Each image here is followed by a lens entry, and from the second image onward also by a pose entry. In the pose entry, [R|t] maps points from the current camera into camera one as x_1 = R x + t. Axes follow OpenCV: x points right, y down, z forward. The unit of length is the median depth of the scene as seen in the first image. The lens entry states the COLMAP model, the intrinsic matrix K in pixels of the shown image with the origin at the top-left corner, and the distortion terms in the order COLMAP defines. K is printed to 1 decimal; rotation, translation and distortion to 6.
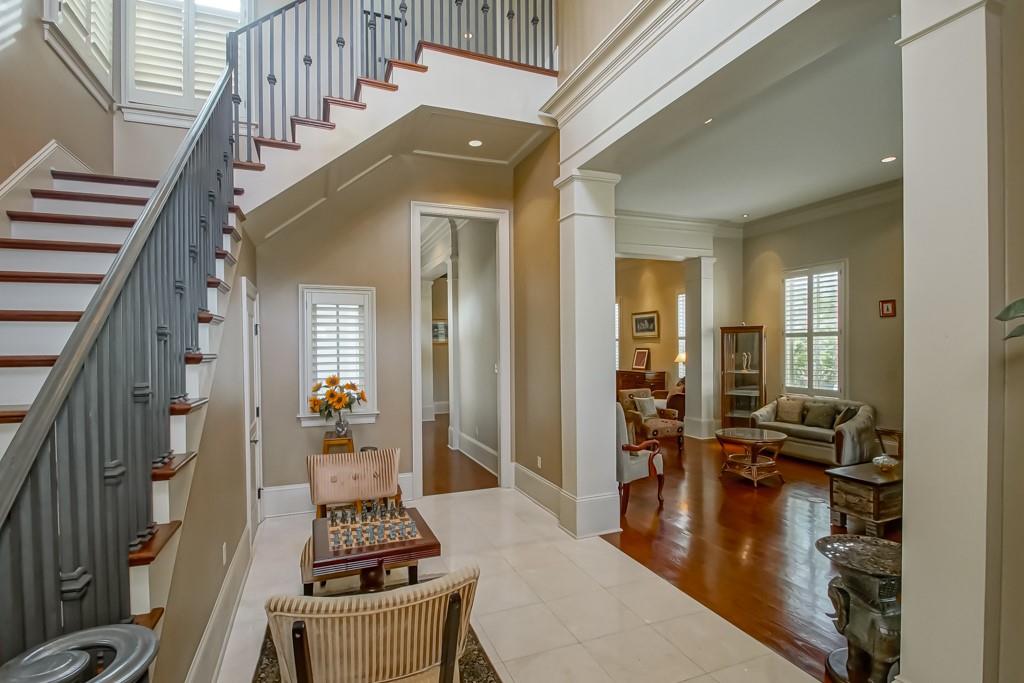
lens RADIAL K [[468.3, 0, 507.5], [0, 468.3, 345.7], [0, 0, 1]] dist [-0.001119, -0.004458]
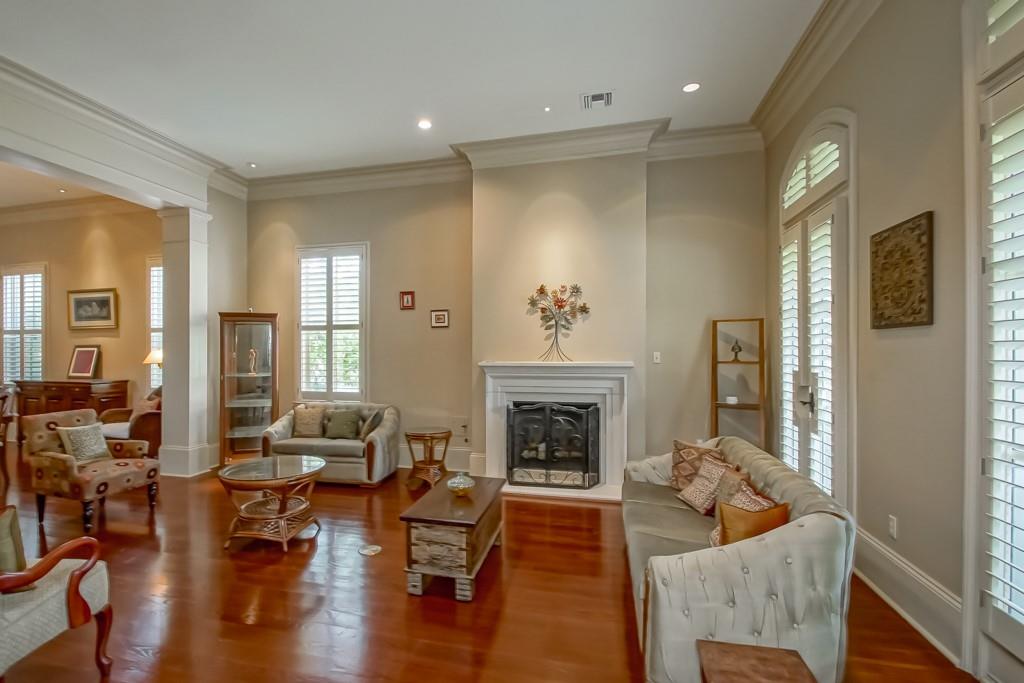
lens RADIAL K [[468.3, 0, 466.2], [0, 468.3, 354.4], [0, 0, 1]] dist [-0.001119, -0.004458]
pose [[0.587164, 0.005078, 0.809452, 0.110251], [-0.006693, 0.999977, -0.001418, 0.022844], [-0.809440, -0.004585, 0.587185, 0.299927]]
